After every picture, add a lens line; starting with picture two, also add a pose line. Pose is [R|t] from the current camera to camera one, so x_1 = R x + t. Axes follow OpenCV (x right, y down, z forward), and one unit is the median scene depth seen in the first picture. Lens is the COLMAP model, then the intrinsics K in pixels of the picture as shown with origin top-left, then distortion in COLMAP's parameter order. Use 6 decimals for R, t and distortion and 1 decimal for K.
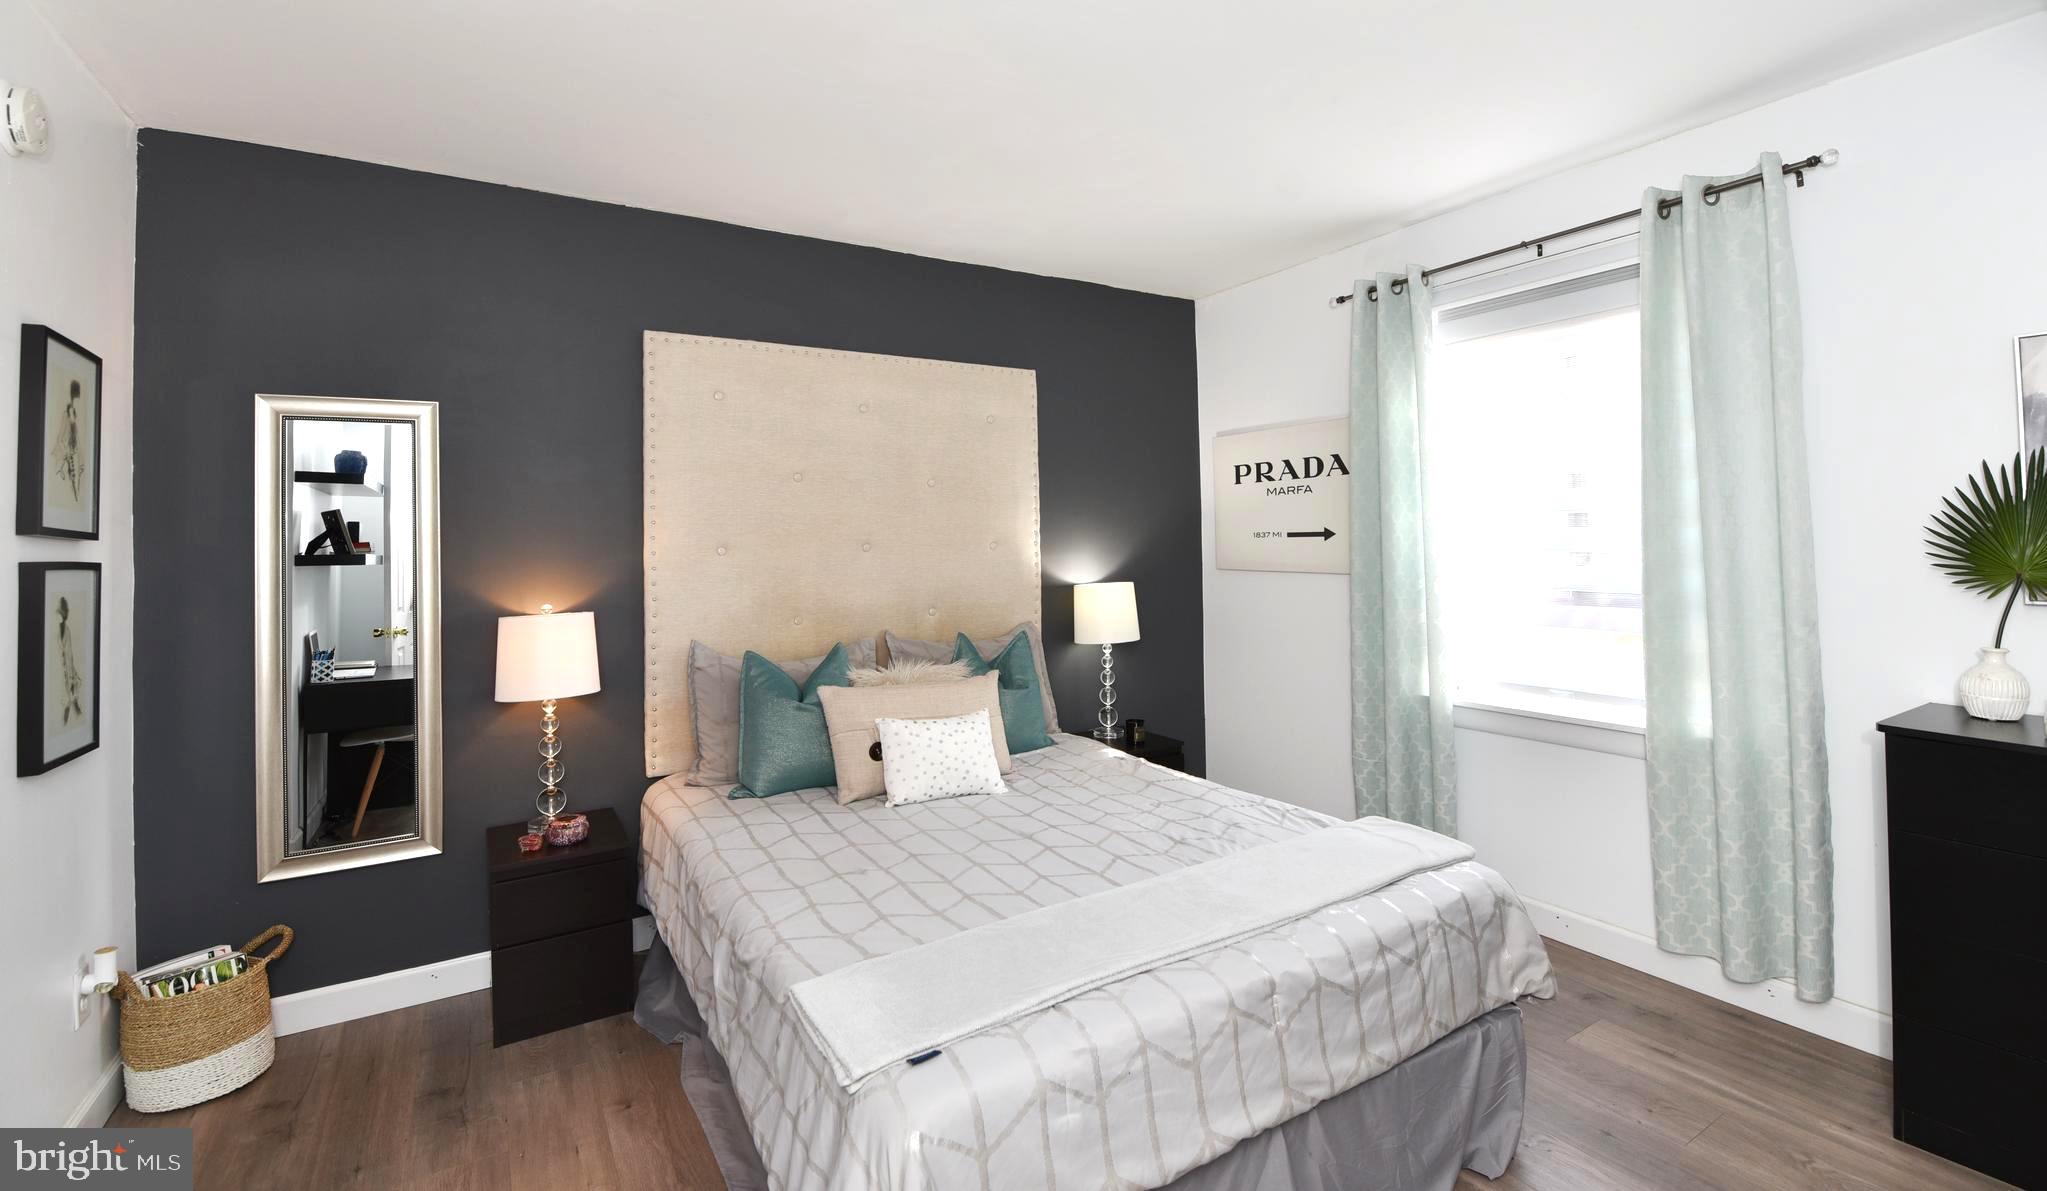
lens RADIAL K [[915.2, 0, 1030.5], [0, 915.2, 509.0], [0, 0, 1]] dist [-0.012557, -0.000603]
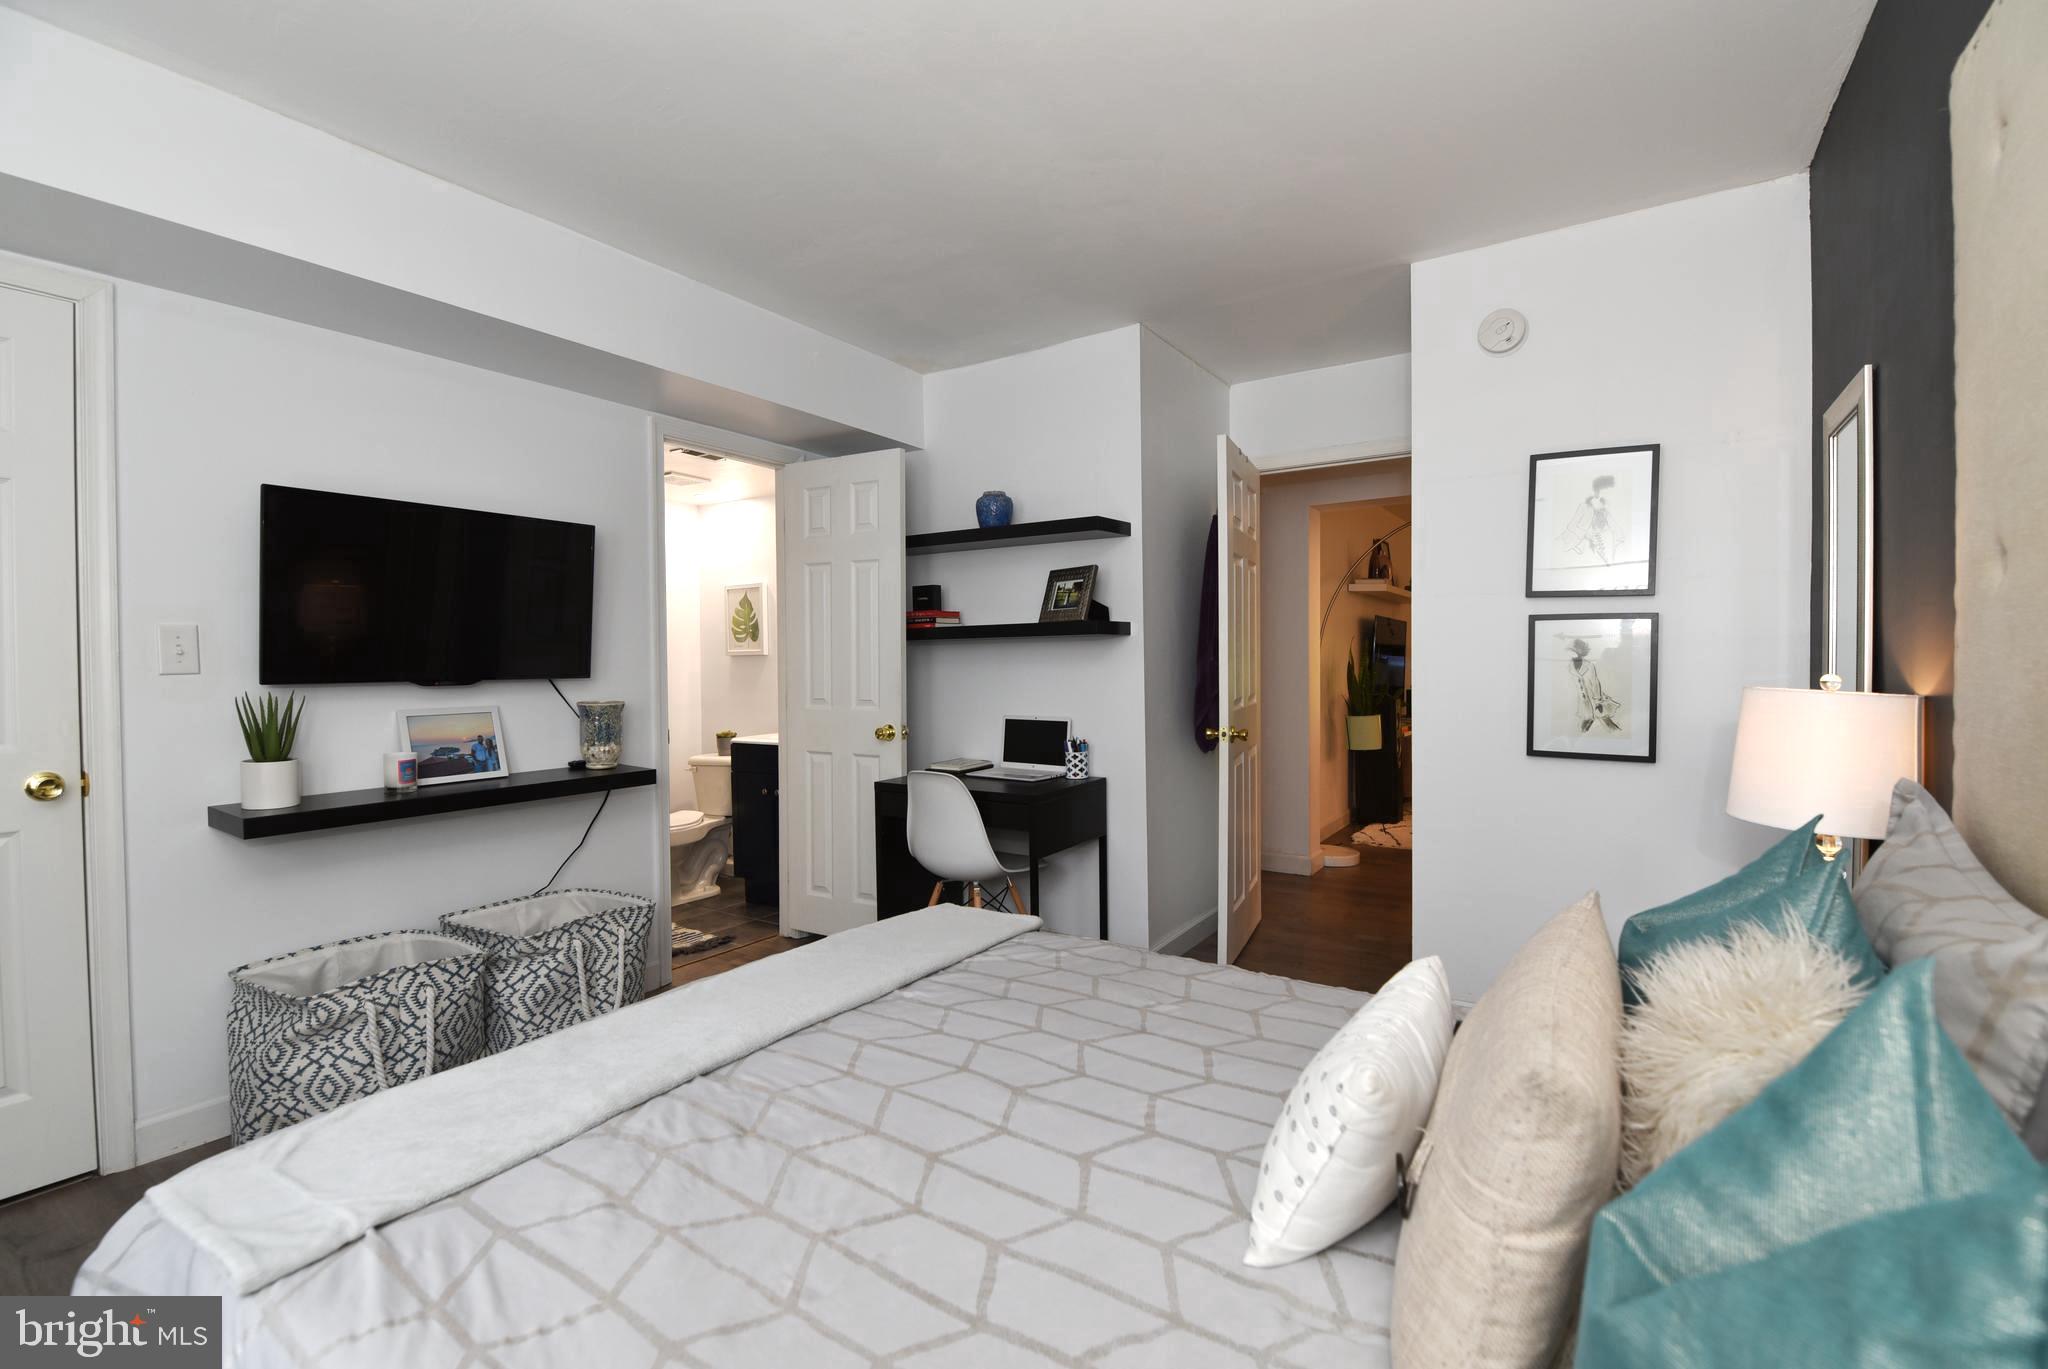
lens RADIAL K [[912.2, 0, 1027.6], [0, 912.2, 667.5], [0, 0, 1]] dist [0.001211, 0.000087]
pose [[-0.907356, 0.032540, -0.419101, 0.154969], [0.041301, 0.999077, -0.011845, 0.067770], [0.418328, -0.028057, -0.907862, 1.056708]]
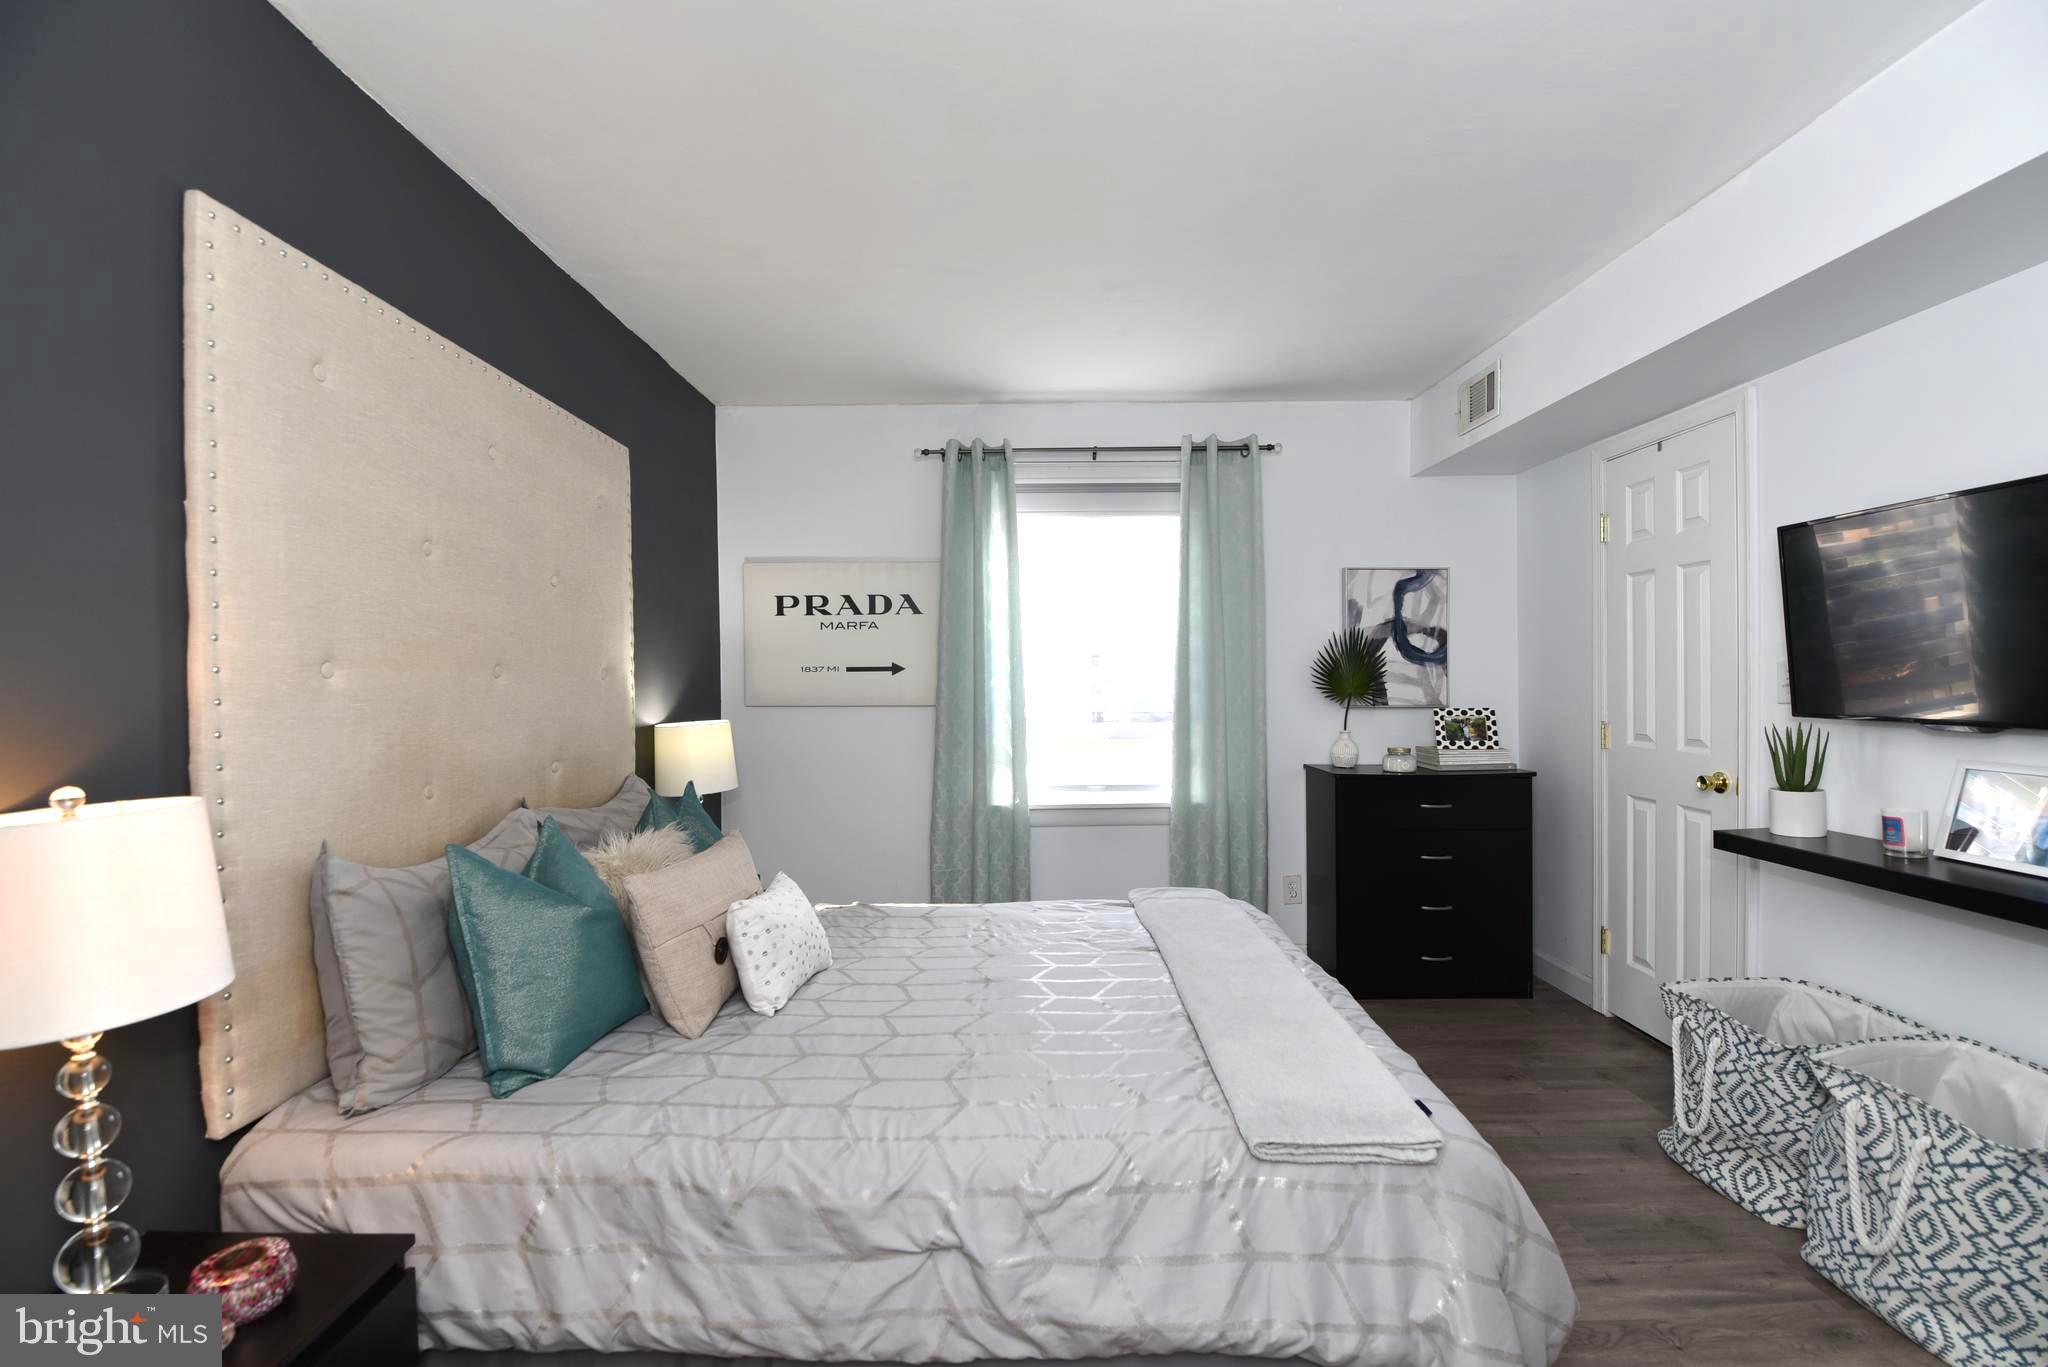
lens RADIAL K [[895.2, 0, 1027.5], [0, 895.2, 693.5], [0, 0, 1]] dist [-0.011602, -0.002128]
pose [[0.510457, 0.000097, 0.859903, -0.522329], [-0.029424, 0.999416, 0.017354, 0.035550], [-0.859400, -0.034160, 0.510162, 0.355681]]
